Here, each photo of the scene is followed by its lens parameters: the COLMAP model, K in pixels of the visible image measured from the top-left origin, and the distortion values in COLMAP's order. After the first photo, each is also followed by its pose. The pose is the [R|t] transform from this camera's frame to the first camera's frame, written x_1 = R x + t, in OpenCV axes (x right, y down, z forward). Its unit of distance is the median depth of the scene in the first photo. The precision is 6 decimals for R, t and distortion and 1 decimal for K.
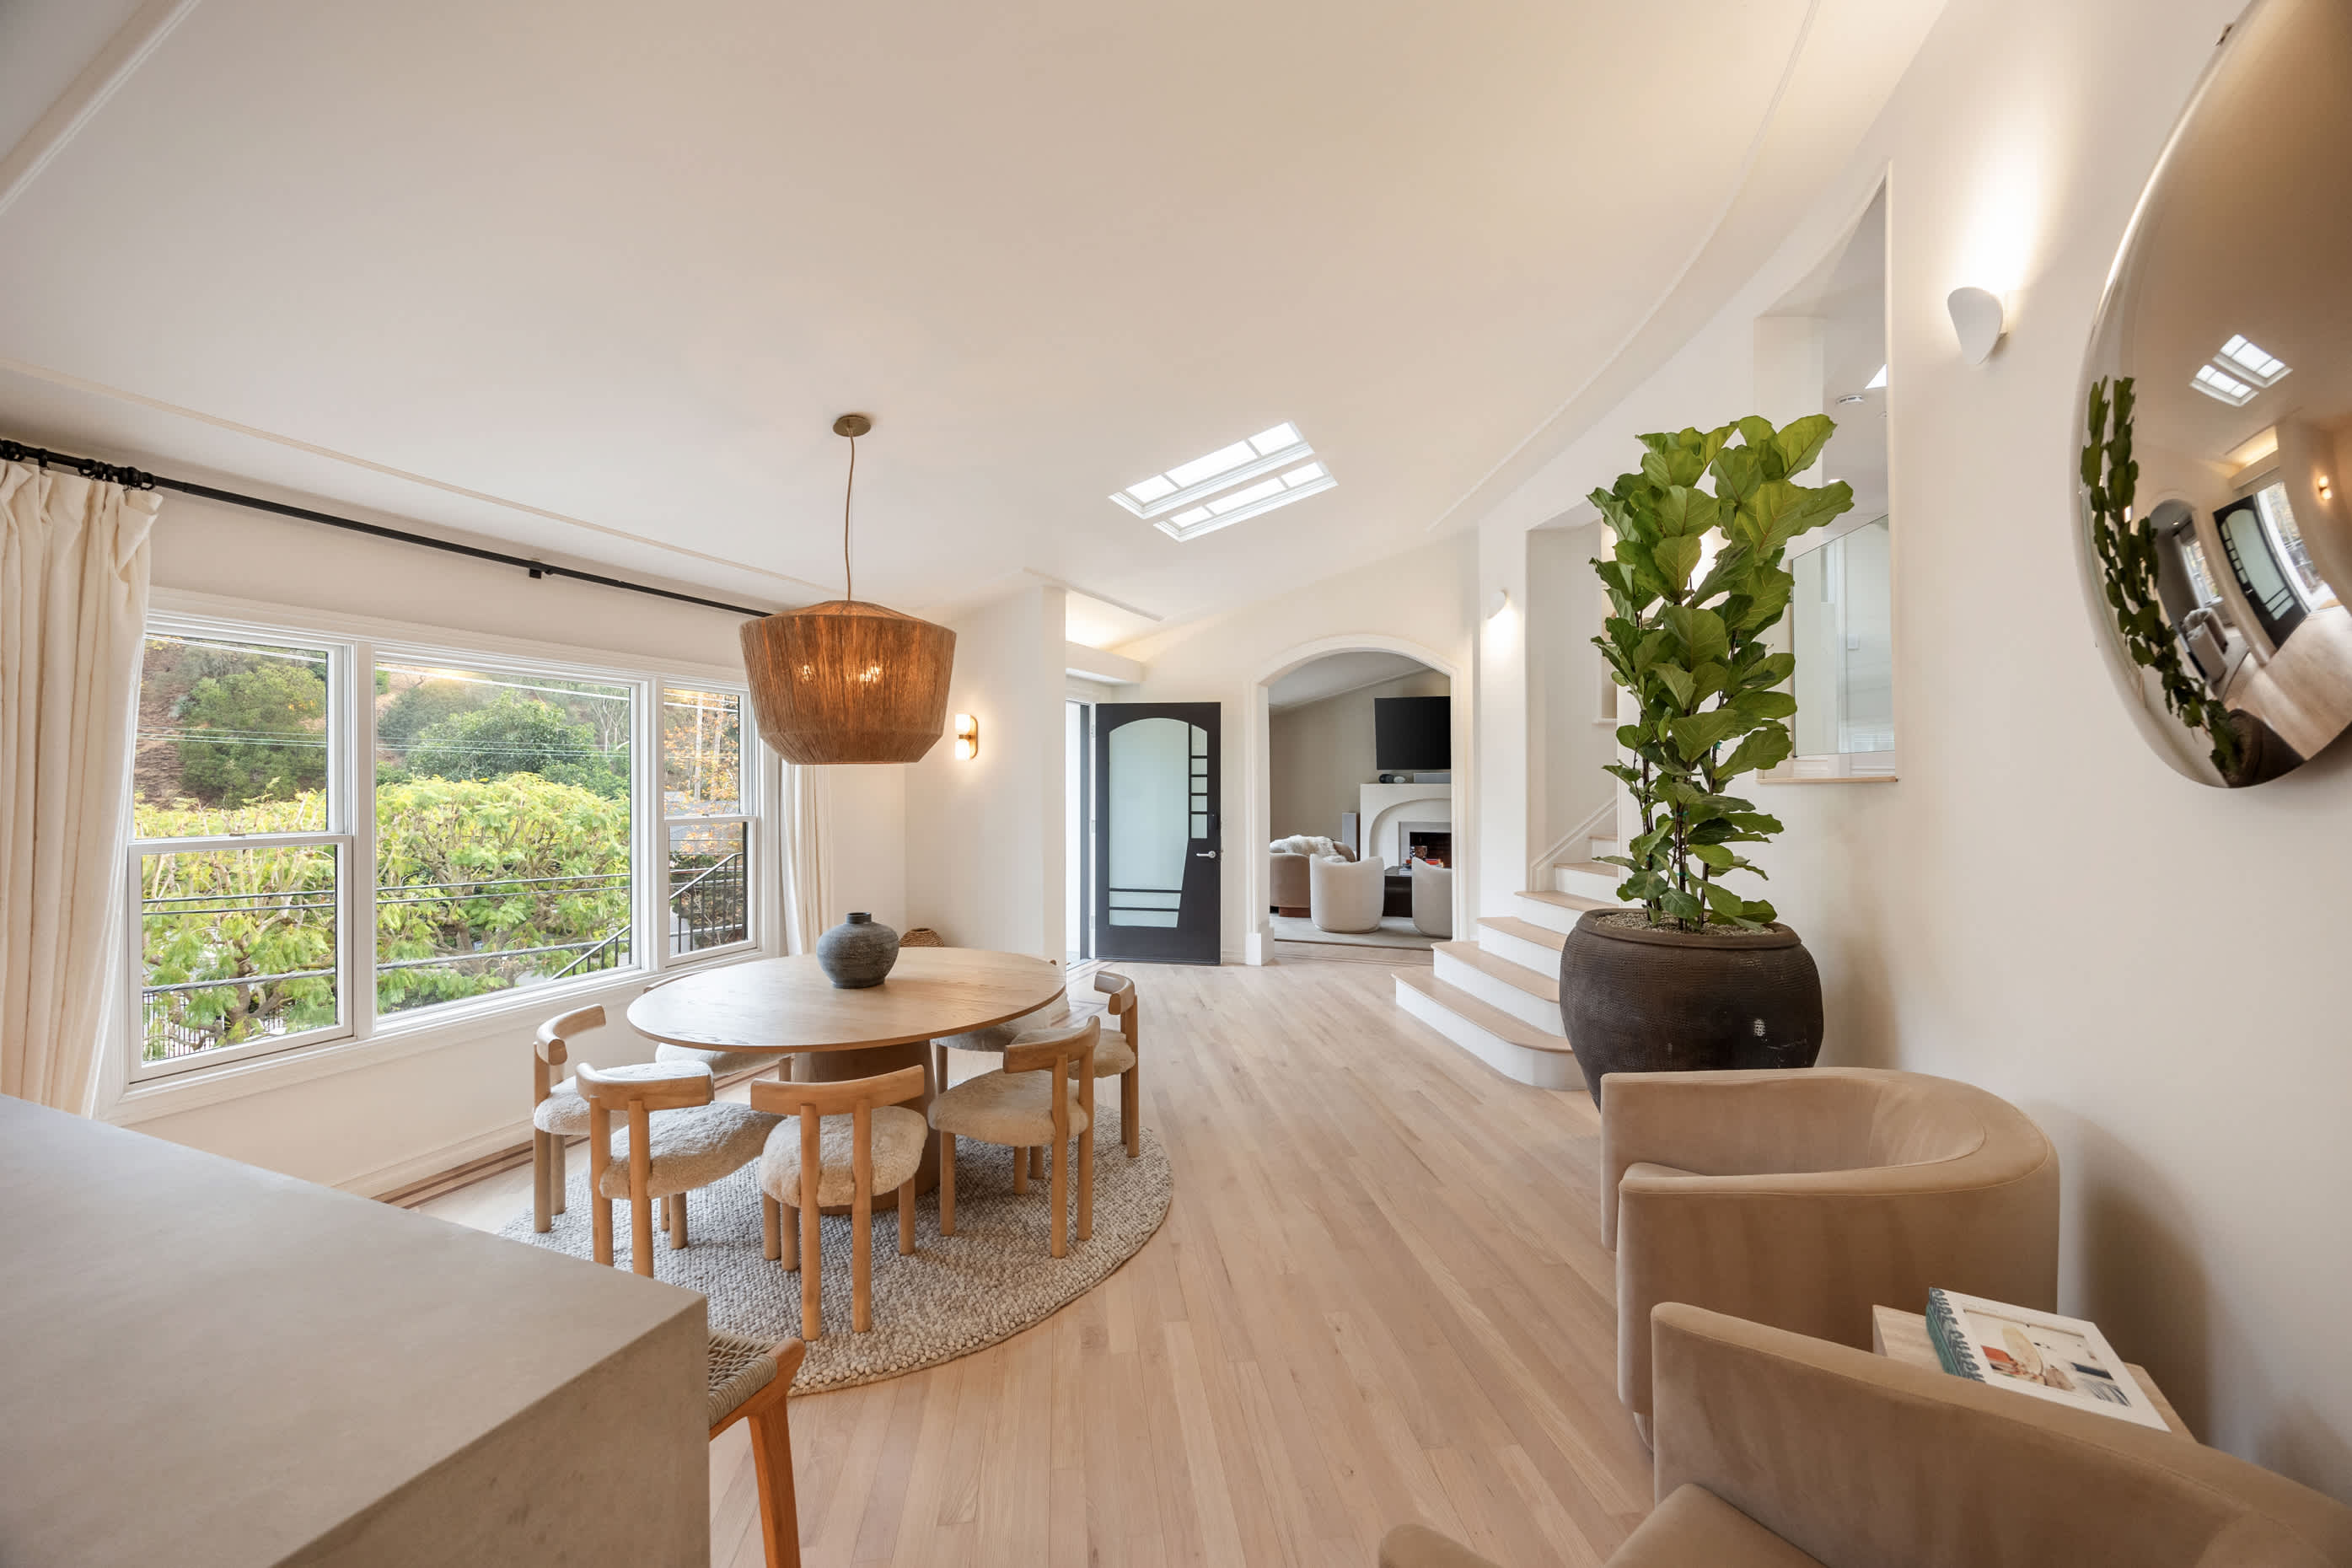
lens RADIAL K [[846.4, 0, 1200.5], [0, 846.4, 784.3], [0, 0, 1]] dist [0.000014, -0.006248]
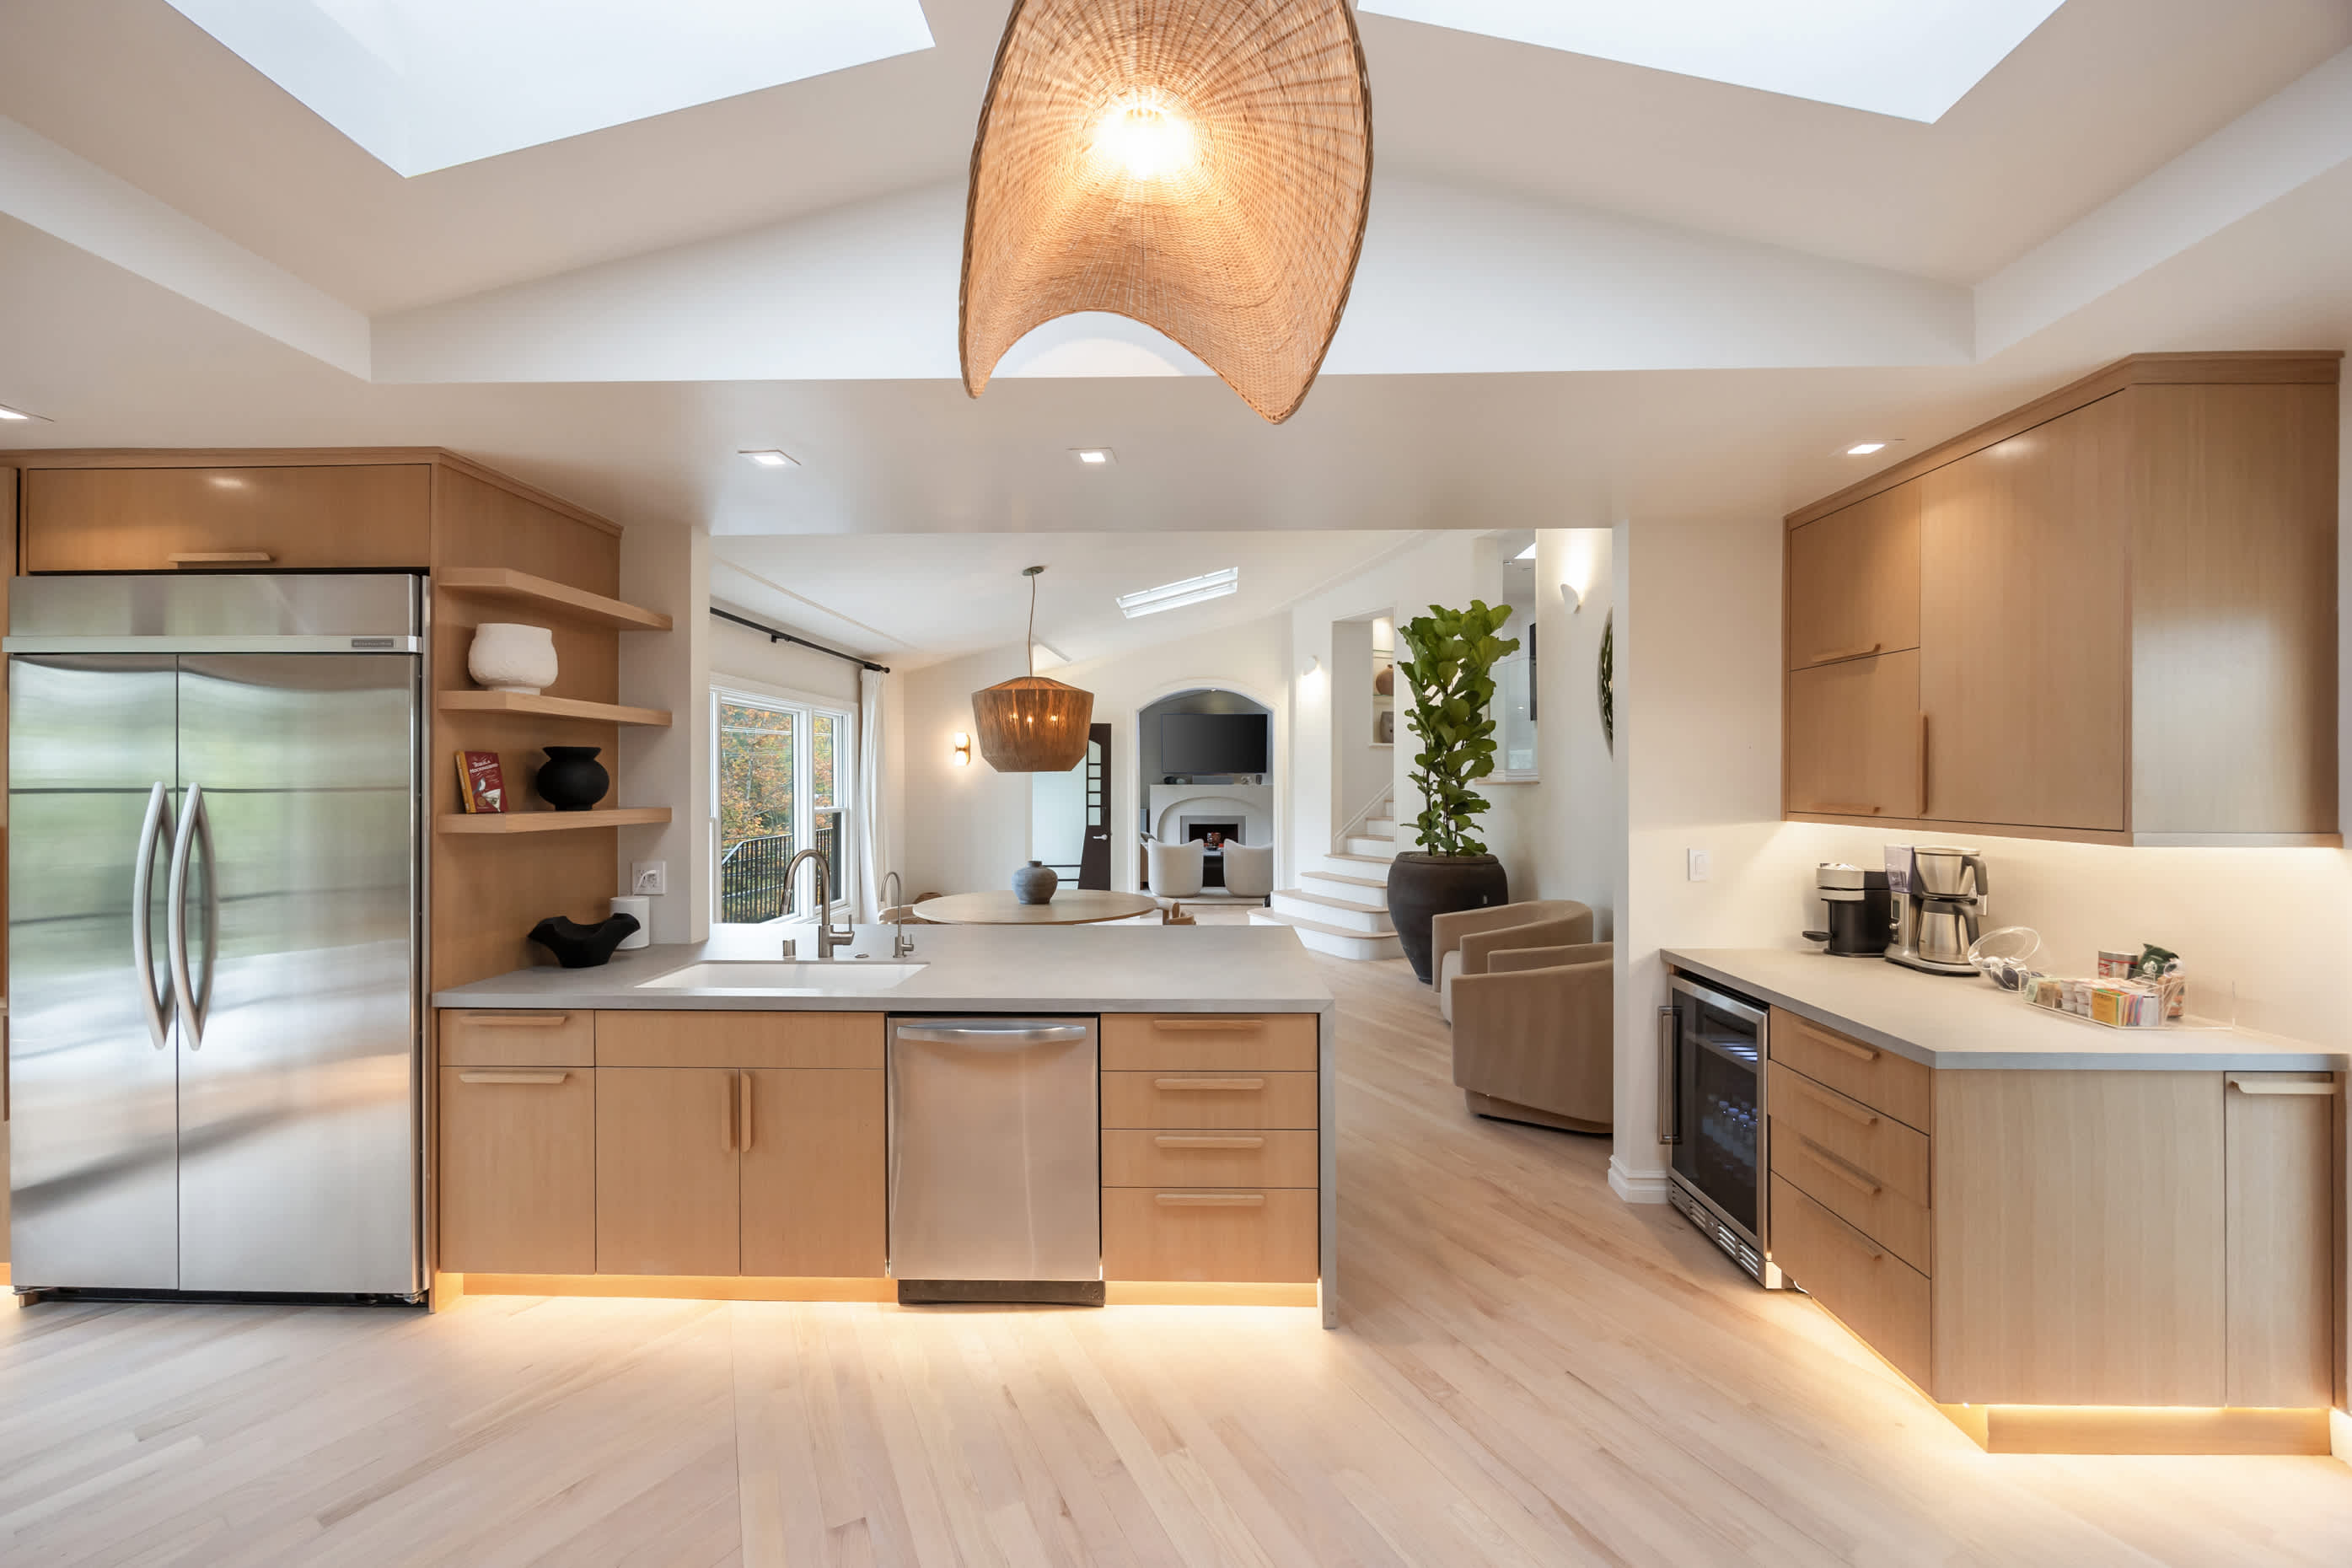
lens RADIAL K [[846.4, 0, 1200.5], [0, 846.4, 784.3], [0, 0, 1]] dist [0.000014, -0.006248]
pose [[0.941740, 0.000757, 0.336341, -0.619449], [-0.000424, 0.999999, -0.001064, 0.001606], [-0.336342, 0.000860, 0.941740, -0.646931]]
